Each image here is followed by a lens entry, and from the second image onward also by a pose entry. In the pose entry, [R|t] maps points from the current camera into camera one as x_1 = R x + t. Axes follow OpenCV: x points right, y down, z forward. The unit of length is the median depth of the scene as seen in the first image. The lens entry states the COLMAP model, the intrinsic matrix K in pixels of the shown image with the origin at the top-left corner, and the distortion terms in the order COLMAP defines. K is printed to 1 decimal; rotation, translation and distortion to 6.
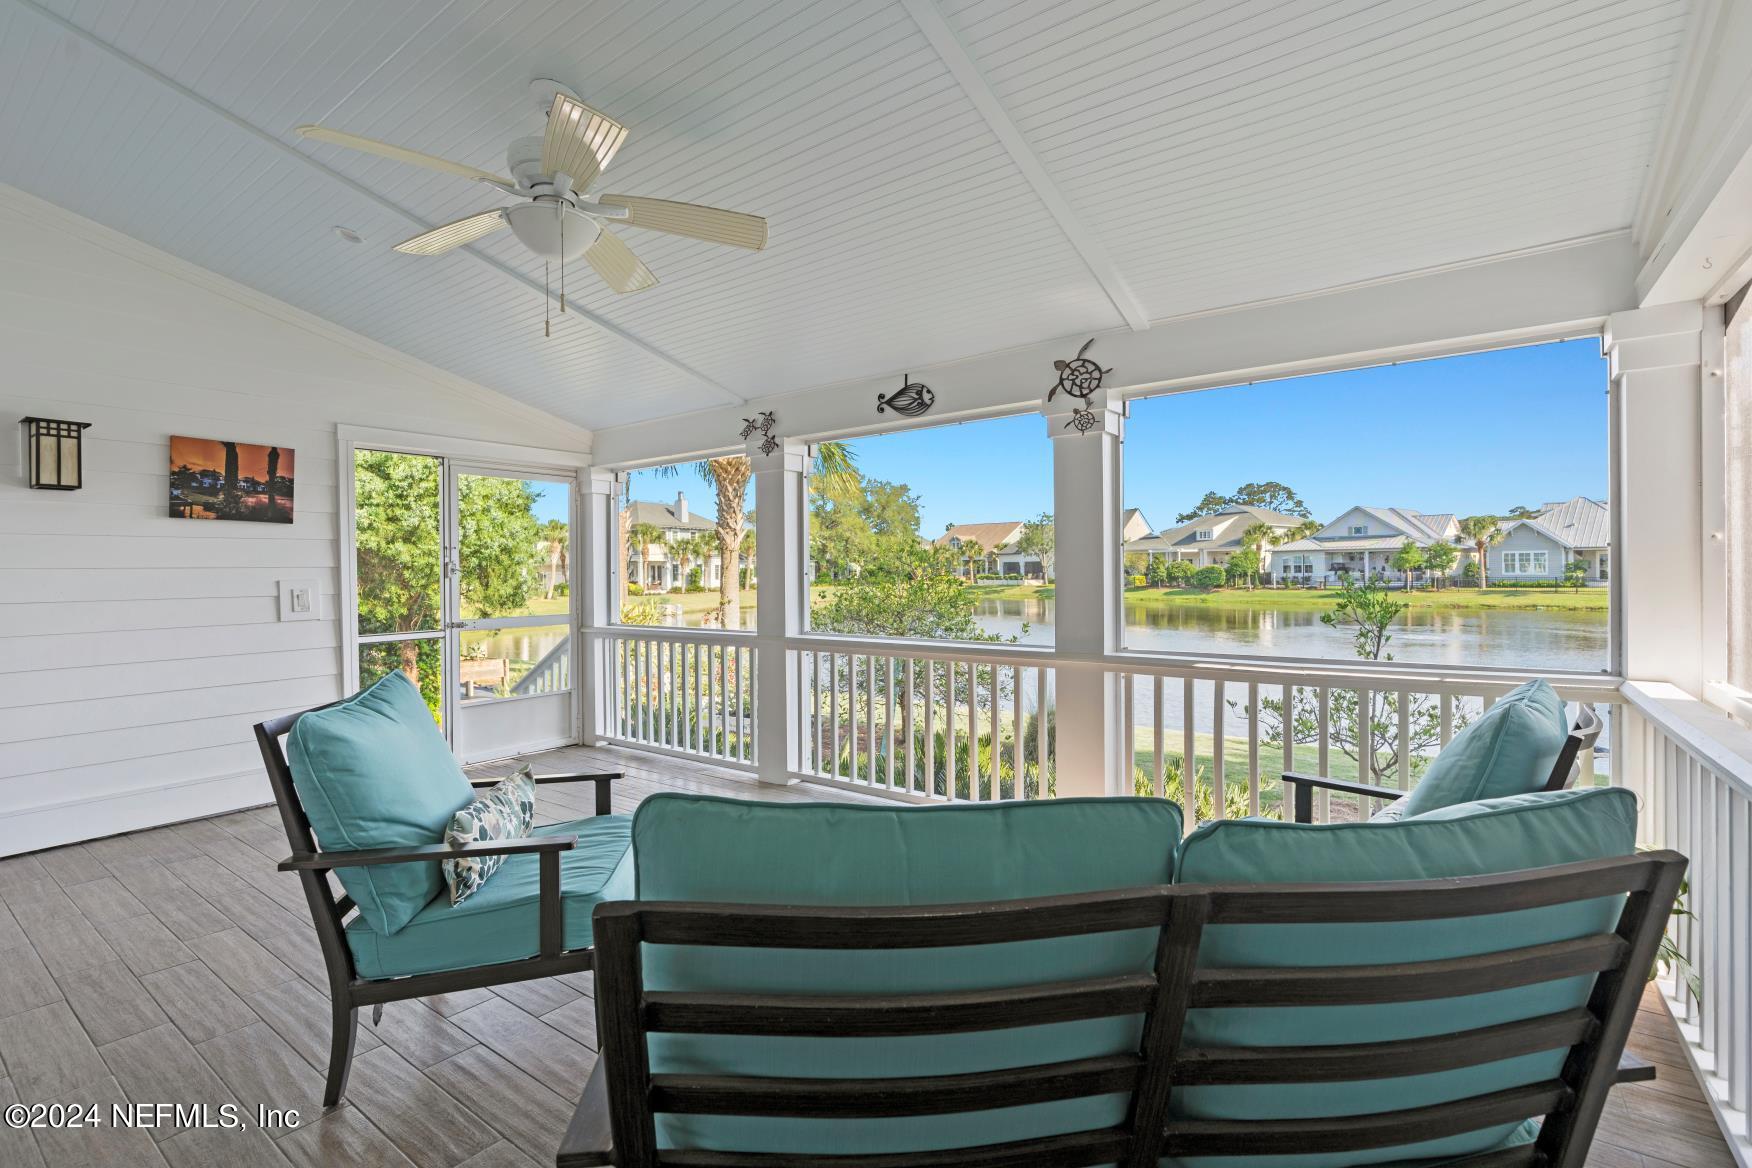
lens RADIAL K [[784.9, 0, 876.9], [0, 784.9, 578.0], [0, 0, 1]] dist [-0.002588, 0.000019]
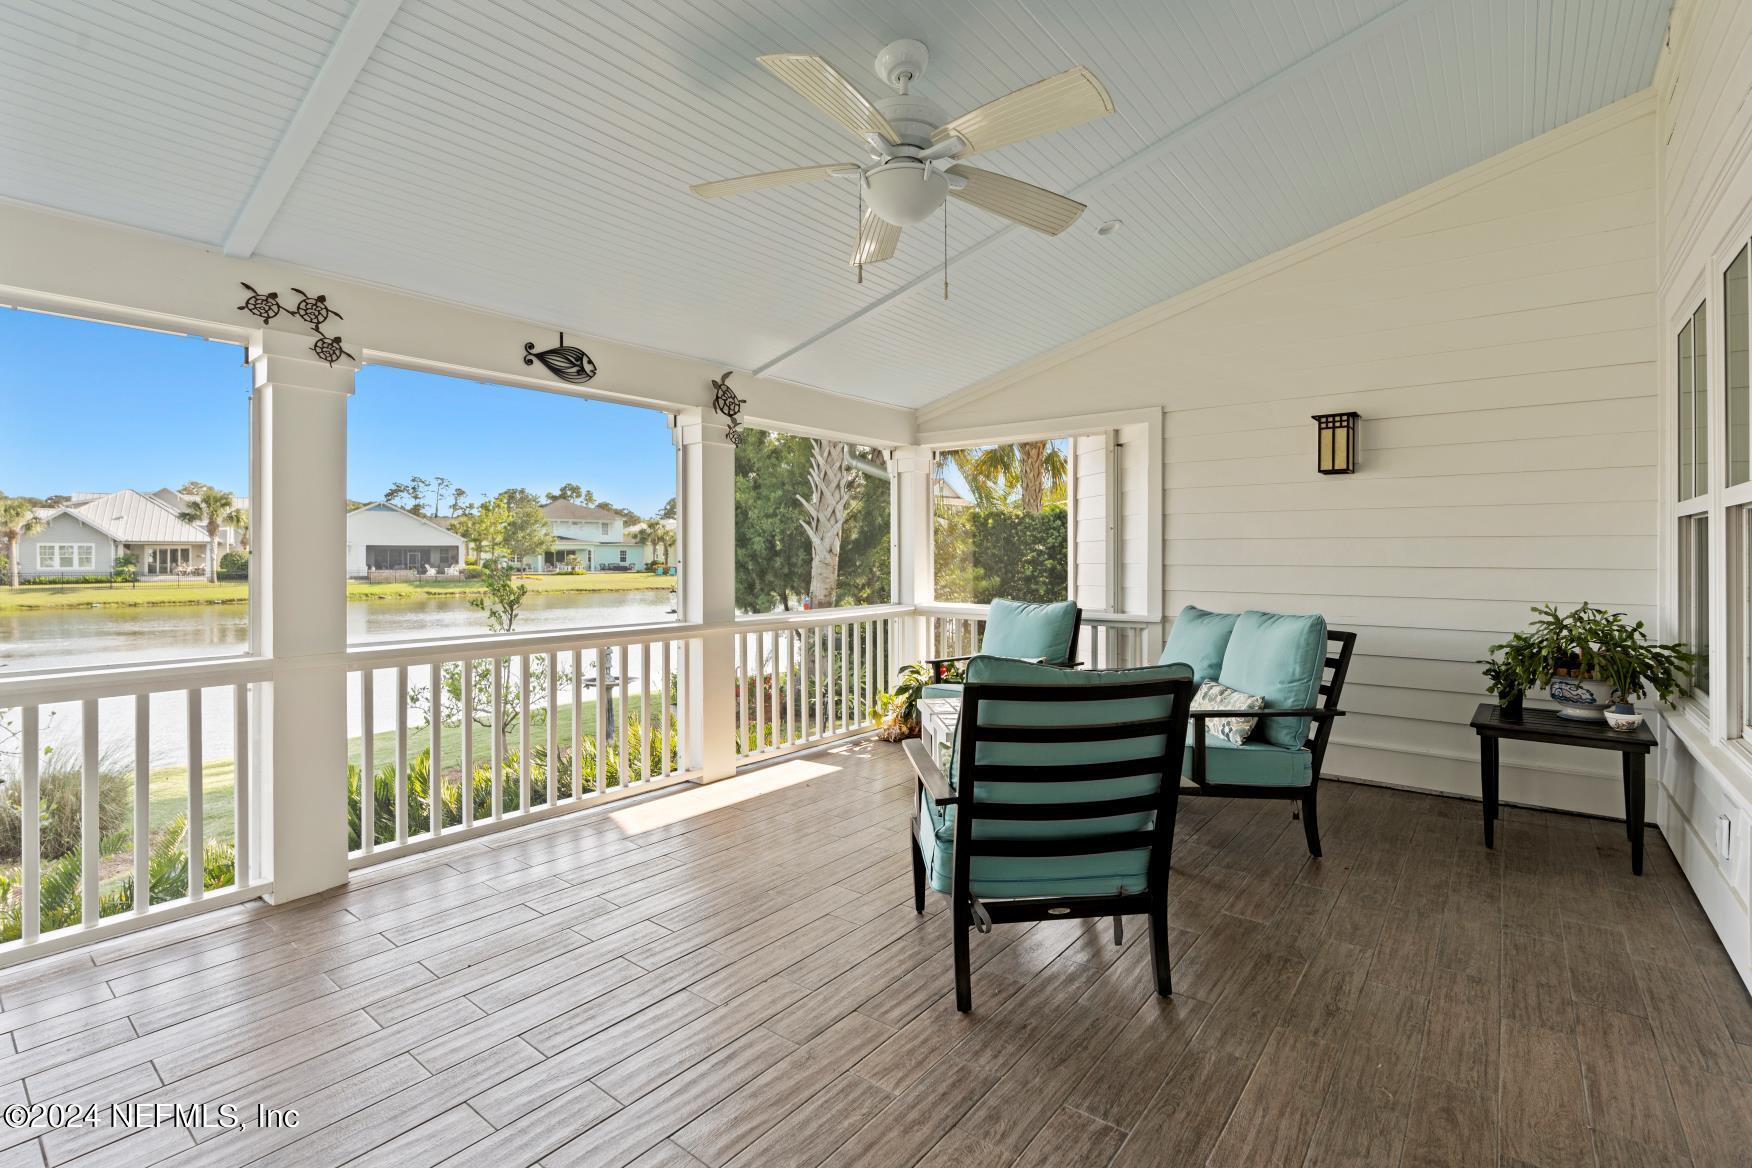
lens RADIAL K [[798.3, 0, 868.2], [0, 798.3, 556.6], [0, 0, 1]] dist [0.010703, -0.000125]
pose [[0.051380, 0.008296, 0.998645, -0.606947], [0.012294, 0.999884, -0.008939, 0.003487], [-0.998603, 0.012736, 0.051272, 0.441673]]
